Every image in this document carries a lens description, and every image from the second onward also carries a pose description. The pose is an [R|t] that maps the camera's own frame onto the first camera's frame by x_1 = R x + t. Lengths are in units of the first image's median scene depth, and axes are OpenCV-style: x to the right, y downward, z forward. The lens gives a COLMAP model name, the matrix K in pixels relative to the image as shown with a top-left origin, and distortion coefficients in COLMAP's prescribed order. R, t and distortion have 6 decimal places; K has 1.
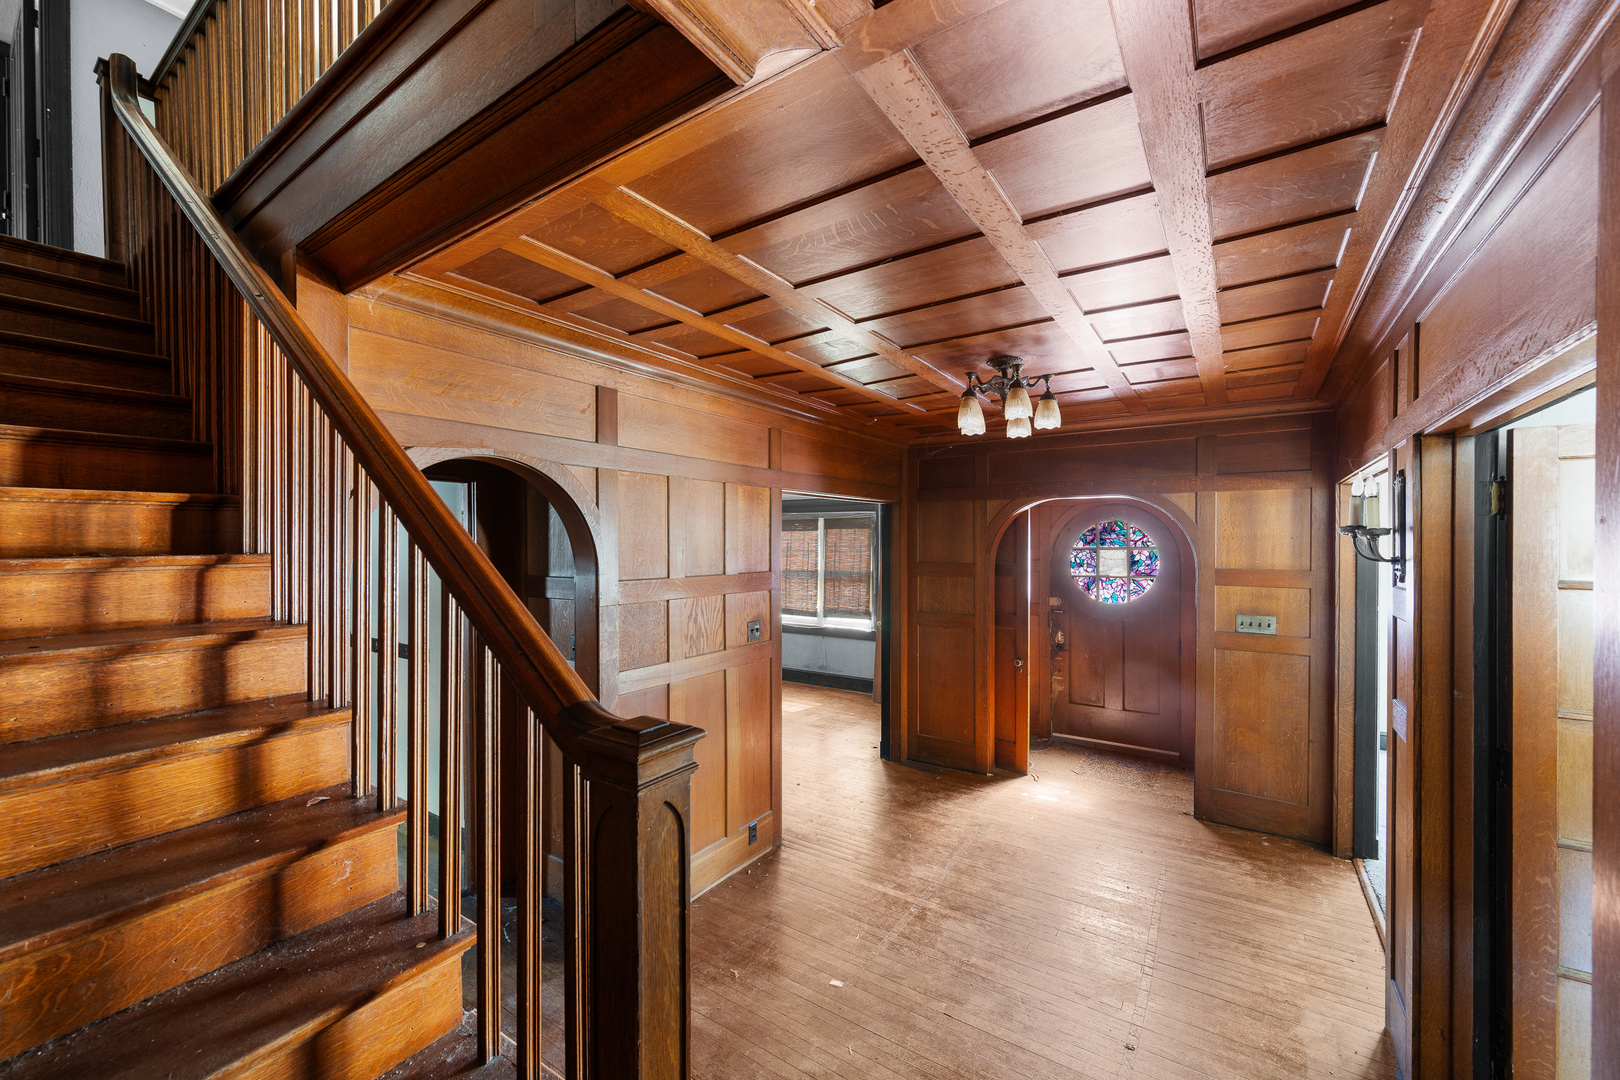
lens RADIAL K [[640.9, 0, 809.6], [0, 640.9, 530.6], [0, 0, 1]] dist [-0.001196, 0.000187]
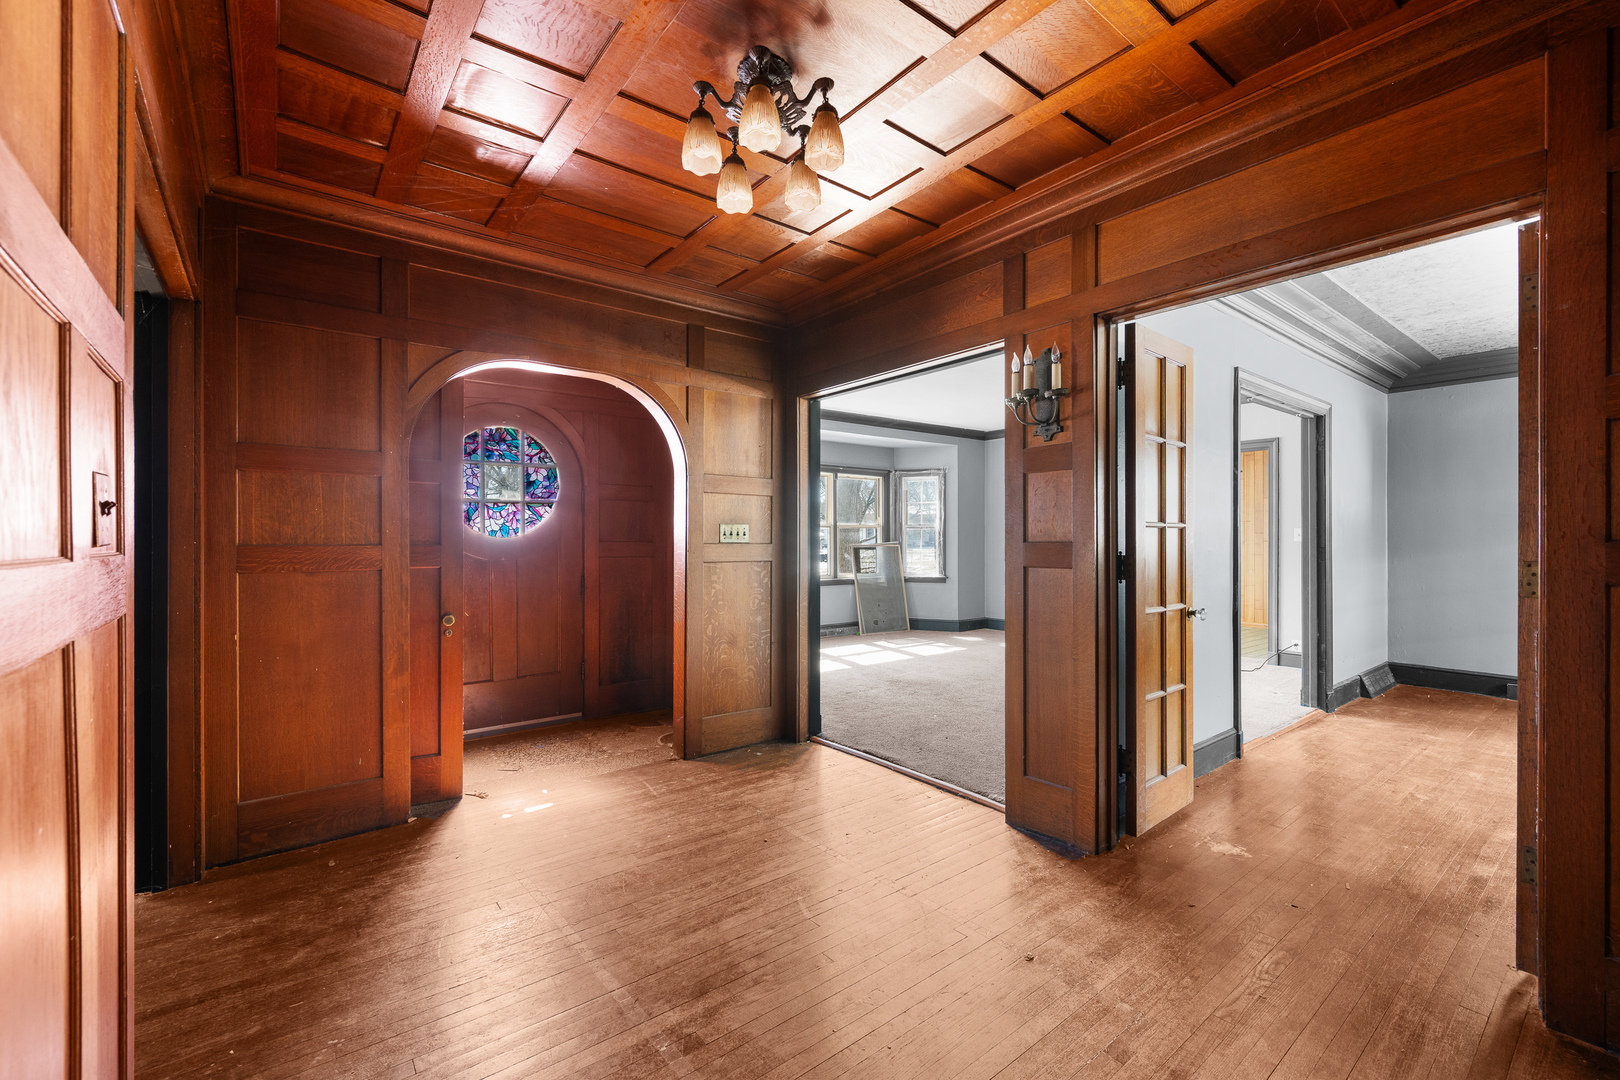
lens RADIAL K [[691.5, 0, 820.7], [0, 691.5, 537.5], [0, 0, 1]] dist [0.000212, 0.000036]
pose [[0.292602, 0.003621, 0.956228, -0.213856], [-0.011551, 0.999933, -0.000252, 0.127909], [-0.956165, -0.010972, 0.292624, 0.485761]]
